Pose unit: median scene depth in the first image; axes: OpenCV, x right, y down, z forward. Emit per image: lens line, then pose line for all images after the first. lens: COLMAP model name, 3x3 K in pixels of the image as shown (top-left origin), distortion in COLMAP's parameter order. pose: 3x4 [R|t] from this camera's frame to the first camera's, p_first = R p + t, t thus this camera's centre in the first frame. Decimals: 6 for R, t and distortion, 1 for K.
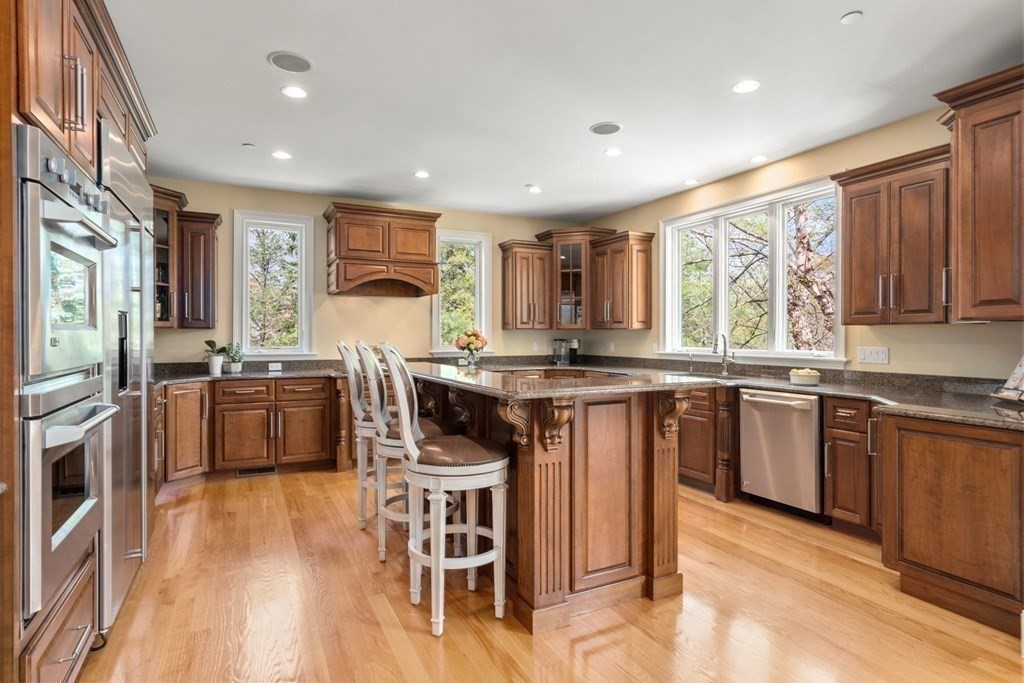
lens RADIAL K [[536.3, 0, 512.0], [0, 536.3, 341.5], [0, 0, 1]] dist [-0.002217, 0.000216]
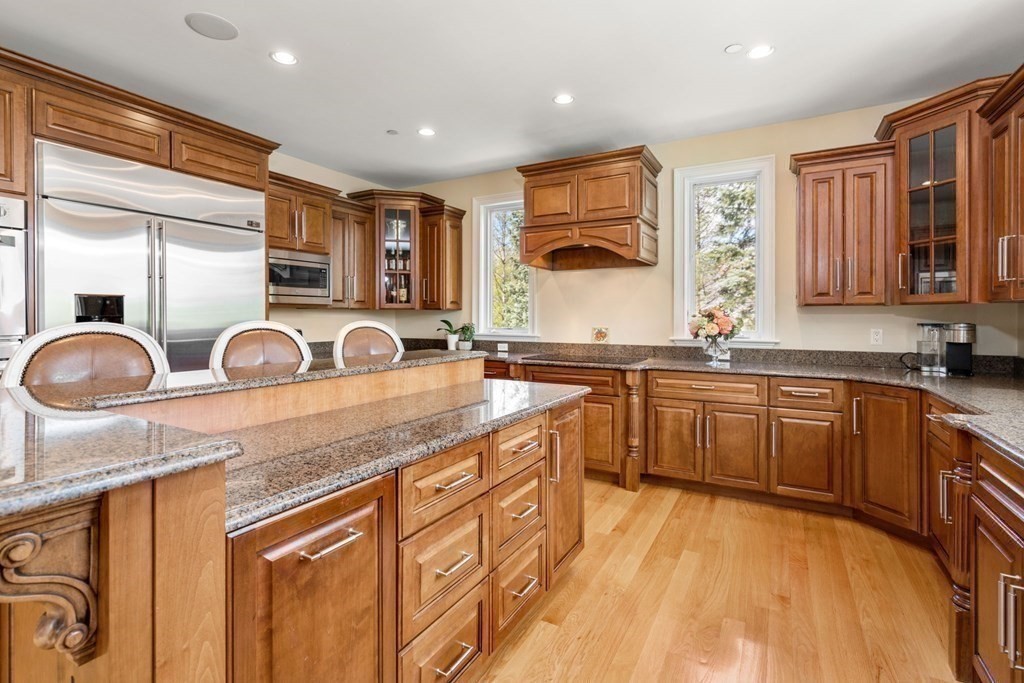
lens RADIAL K [[486.7, 0, 511.3], [0, 486.7, 316.8], [0, 0, 1]] dist [0.001361, 0.000217]
pose [[0.558093, 0.003091, -0.829773, 0.320568], [-0.008497, 0.999962, -0.001990, -0.007738], [0.829735, 0.008162, 0.558098, 0.515556]]
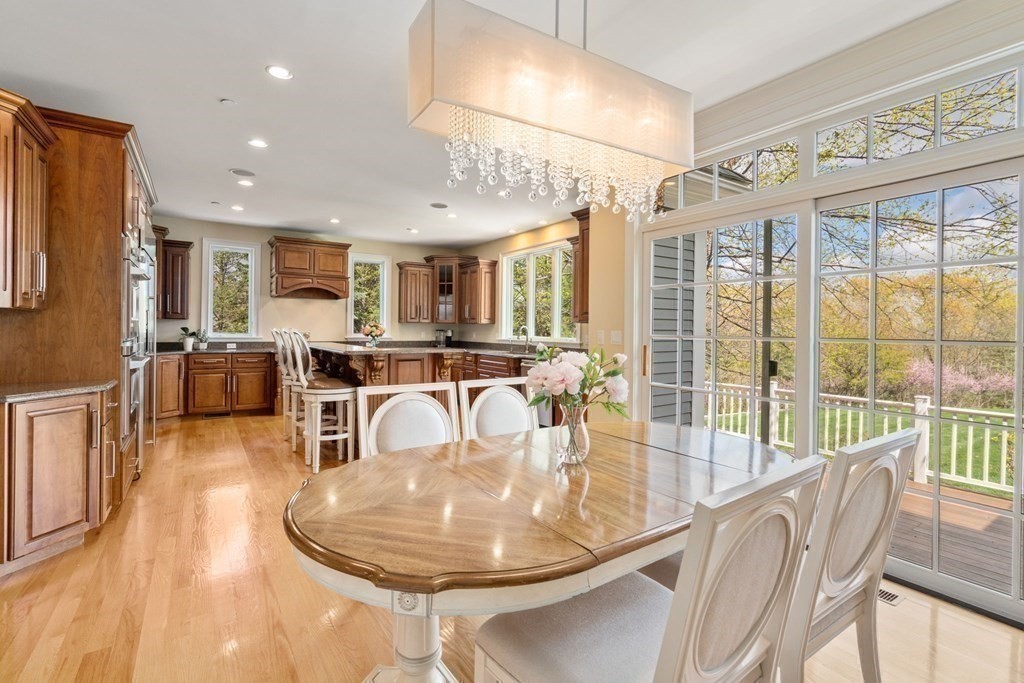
lens RADIAL K [[467.5, 0, 510.1], [0, 467.5, 333.3], [0, 0, 1]] dist [-0.001483, -0.000097]
pose [[0.992470, 0.011583, 0.121943, 0.156854], [-0.011511, 0.999933, -0.001293, 0.005575], [-0.121950, -0.000120, 0.992536, -0.358088]]
